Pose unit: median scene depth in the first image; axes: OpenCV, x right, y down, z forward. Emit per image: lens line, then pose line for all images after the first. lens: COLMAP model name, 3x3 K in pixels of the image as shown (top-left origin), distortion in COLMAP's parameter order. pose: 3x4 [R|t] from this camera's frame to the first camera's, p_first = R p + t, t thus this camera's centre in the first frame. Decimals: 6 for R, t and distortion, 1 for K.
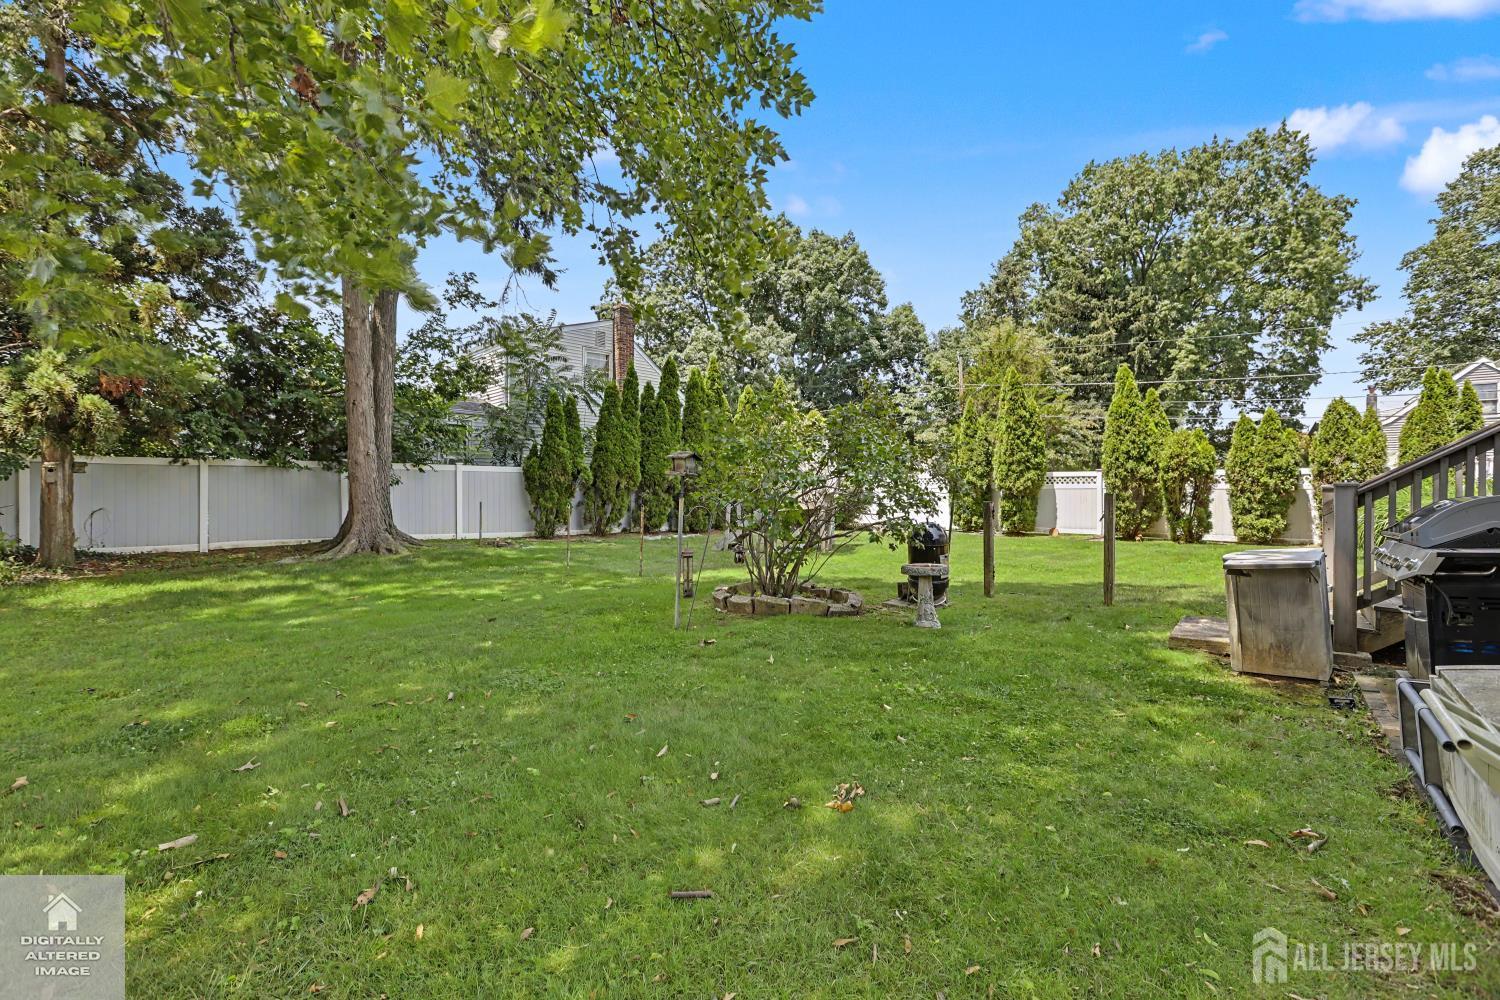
lens RADIAL K [[672.4, 0, 748.9], [0, 672.4, 488.8], [0, 0, 1]] dist [-0.002664, 0.005008]
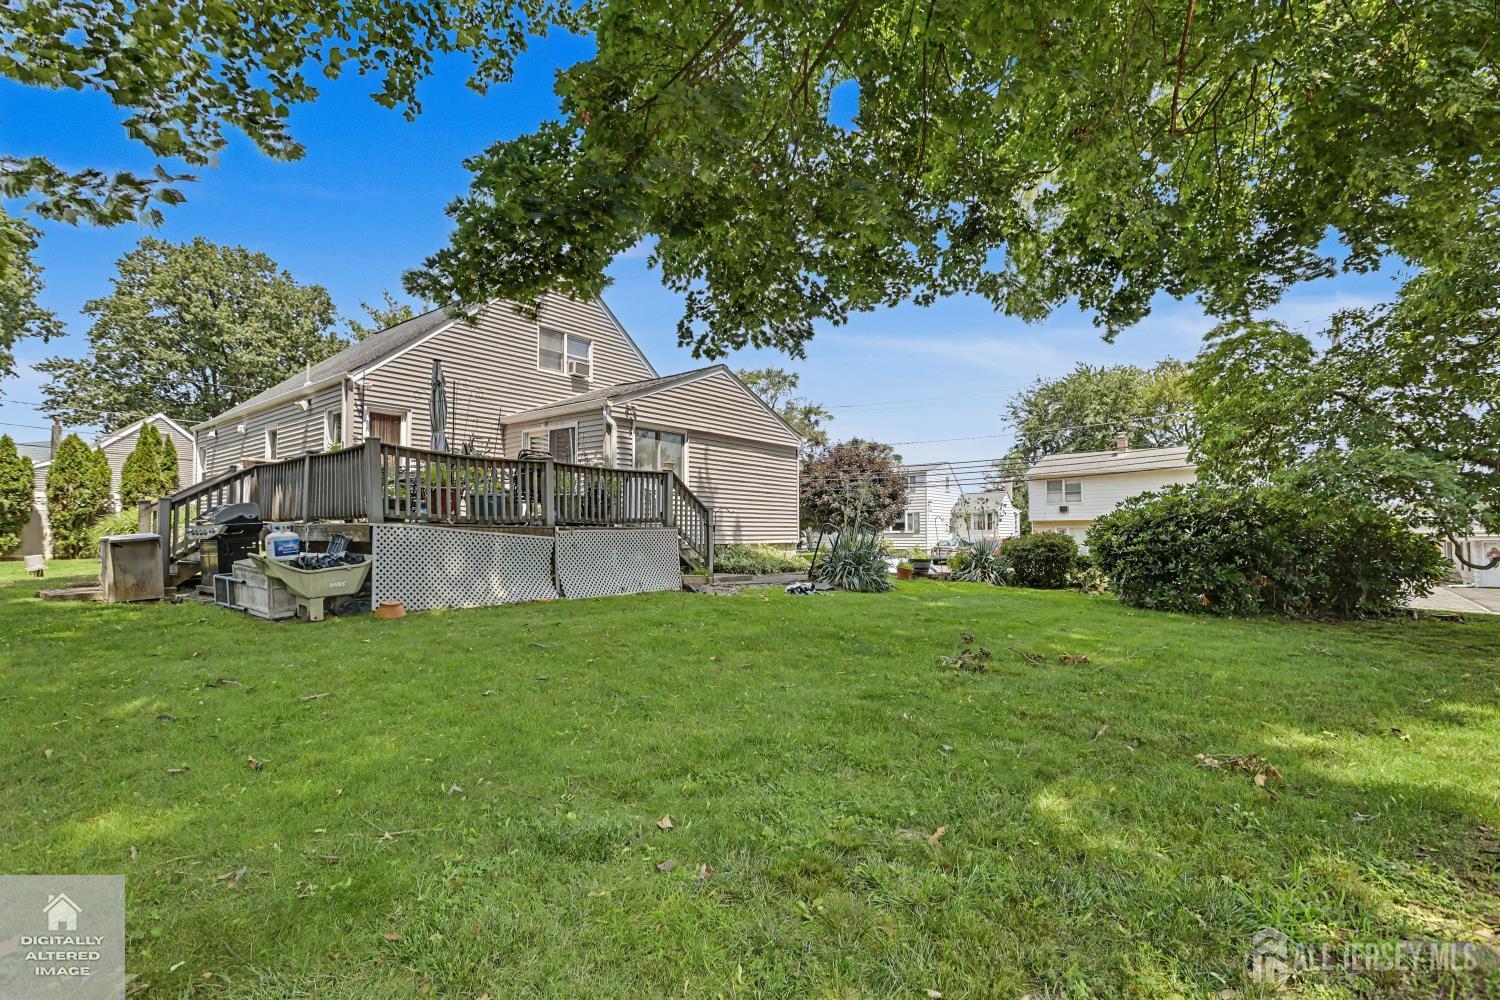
lens RADIAL K [[681.8, 0, 748.9], [0, 681.8, 519.0], [0, 0, 1]] dist [-0.000282, 0.000556]
pose [[0.005489, 0.012083, 0.999912, -0.262413], [-0.008708, 0.999890, -0.012035, 0.015620], [-0.999947, -0.008641, 0.005594, -0.166259]]
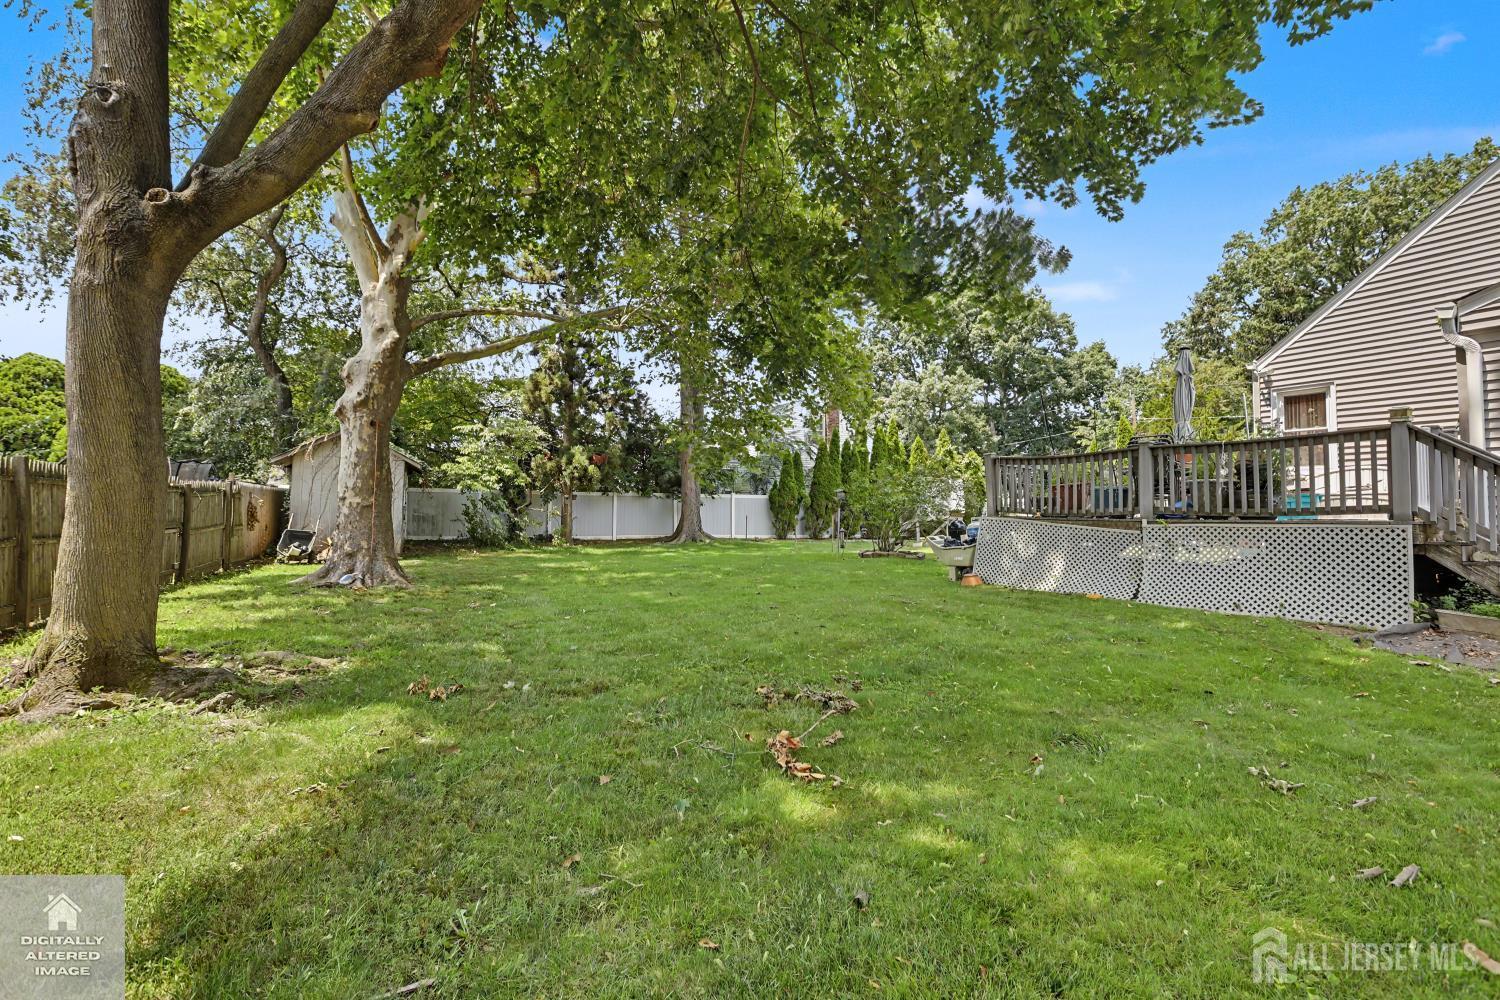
lens RADIAL K [[671.9, 0, 751.7], [0, 671.9, 480.0], [0, 0, 1]] dist [-0.002079, 0.005345]
pose [[0.945704, -0.014530, -0.324705, 0.147321], [-0.002210, 0.998690, -0.051125, 0.013586], [0.325023, 0.049067, 0.944432, -0.526567]]
